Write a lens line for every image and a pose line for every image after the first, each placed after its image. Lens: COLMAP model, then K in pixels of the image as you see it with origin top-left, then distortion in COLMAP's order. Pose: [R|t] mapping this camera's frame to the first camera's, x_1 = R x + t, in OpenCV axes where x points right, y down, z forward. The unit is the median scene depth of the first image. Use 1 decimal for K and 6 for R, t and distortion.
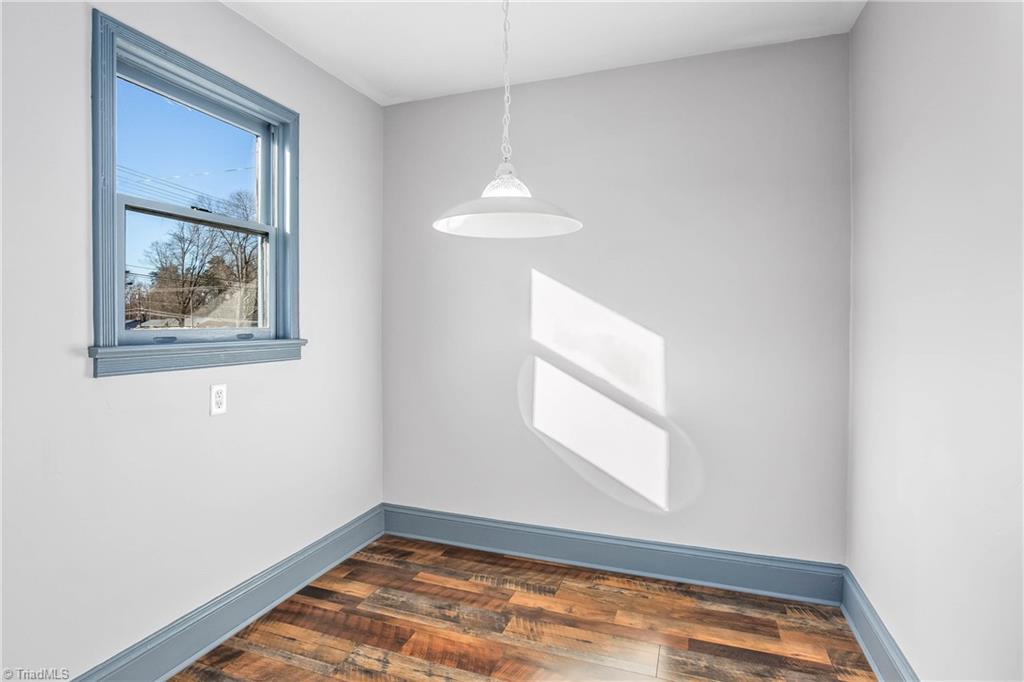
lens RADIAL K [[512.9, 0, 510.2], [0, 512.9, 334.4], [0, 0, 1]] dist [-0.017433, 0.007543]
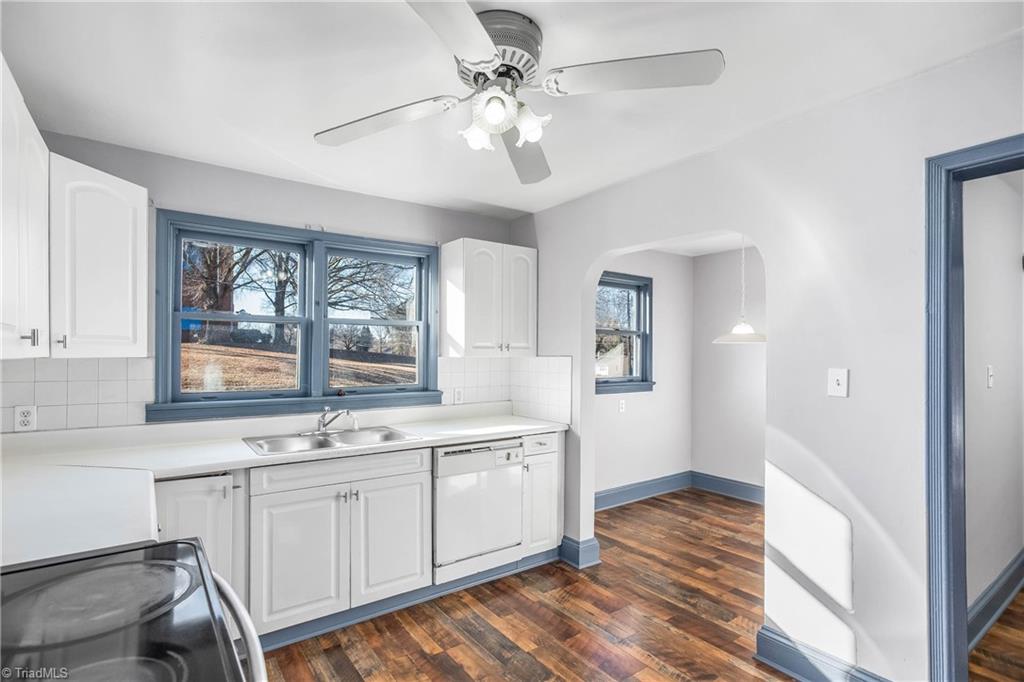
lens RADIAL K [[496.4, 0, 505.8], [0, 496.4, 353.8], [0, 0, 1]] dist [-0.004795, 0.001026]
pose [[0.822072, 0.003524, -0.569372, 0.286682], [-0.016821, 0.999695, -0.018099, -0.062209], [0.569134, 0.024457, 0.821881, -1.120992]]
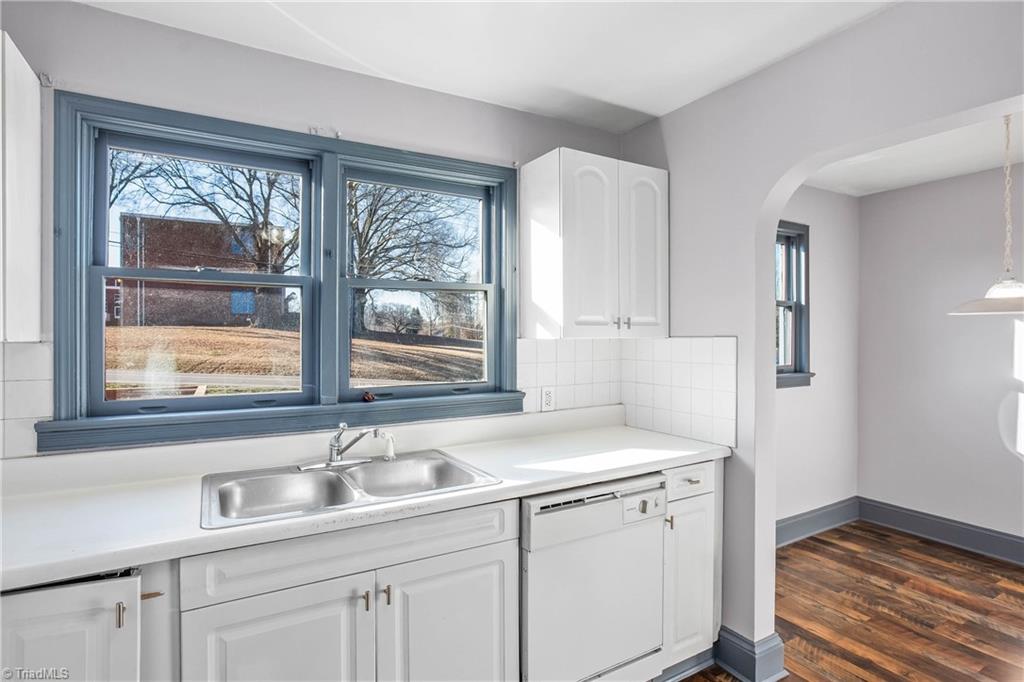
lens RADIAL K [[512.9, 0, 511.0], [0, 512.9, 338.6], [0, 0, 1]] dist [-0.017433, 0.007543]
pose [[0.766312, 0.001794, -0.642466, -0.116526], [-0.012288, 0.999854, -0.011865, -0.065239], [0.642351, 0.016987, 0.766222, -0.765533]]
